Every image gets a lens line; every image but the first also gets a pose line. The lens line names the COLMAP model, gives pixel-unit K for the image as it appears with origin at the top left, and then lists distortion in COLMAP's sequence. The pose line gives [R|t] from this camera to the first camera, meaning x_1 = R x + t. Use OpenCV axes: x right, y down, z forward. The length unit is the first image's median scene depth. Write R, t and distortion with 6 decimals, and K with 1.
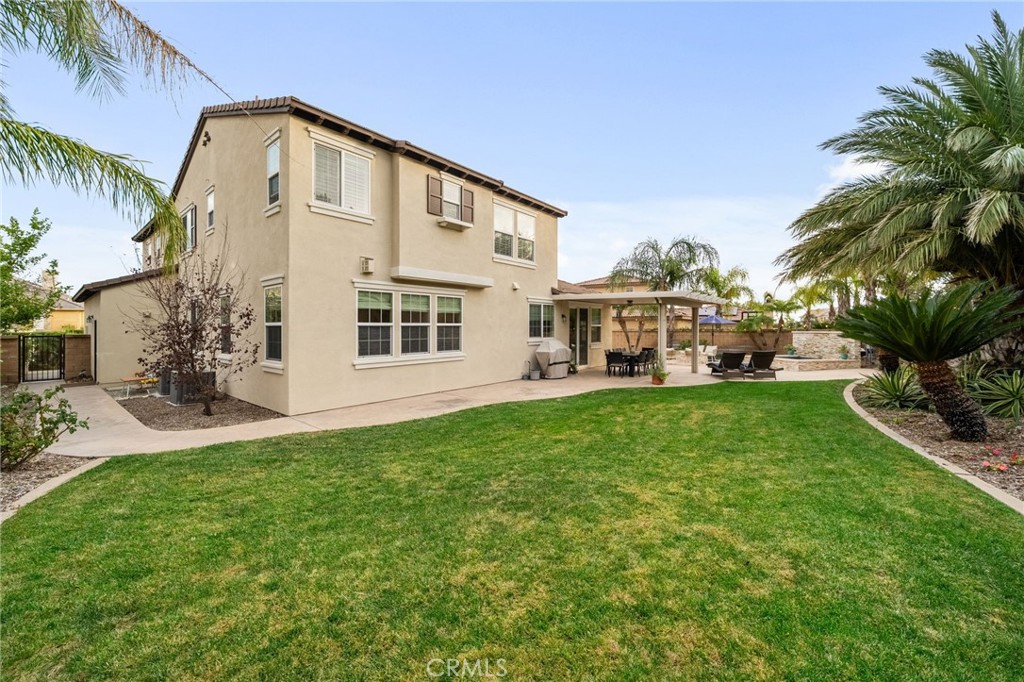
lens RADIAL K [[374.1, 0, 511.8], [0, 374.1, 331.0], [0, 0, 1]] dist [-0.000012, -0.000048]
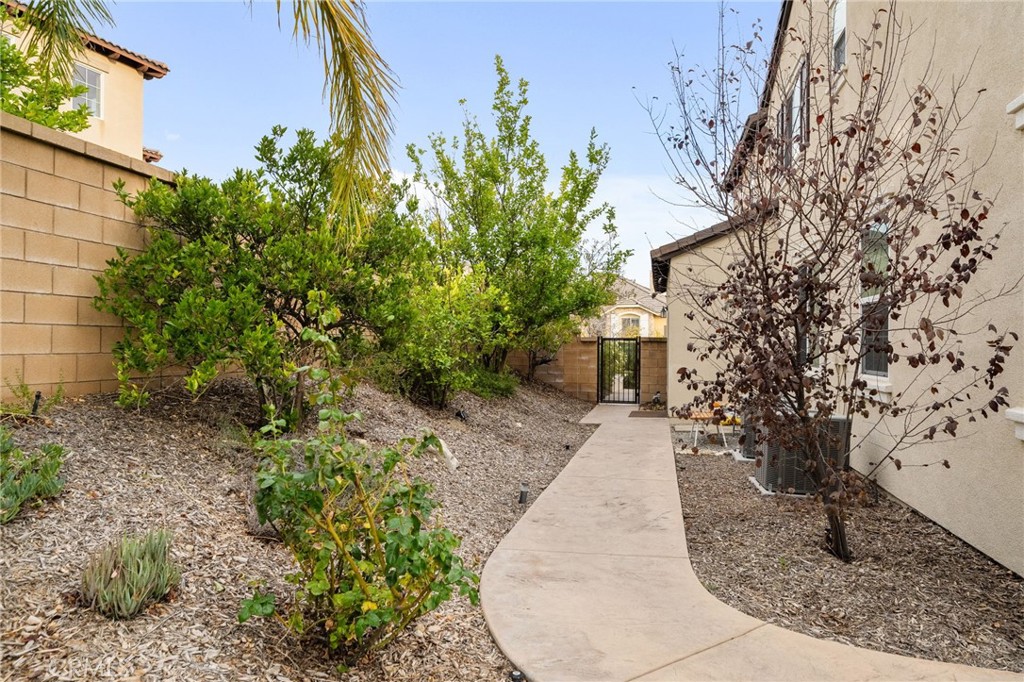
lens RADIAL K [[618.6, 0, 511.4], [0, 618.6, 343.0], [0, 0, 1]] dist [0.004894, -0.003507]
pose [[0.415907, -0.000576, -0.909407, -0.383168], [-0.012506, 0.999902, -0.006352, 0.041069], [0.909321, 0.014015, 0.415859, 0.447965]]
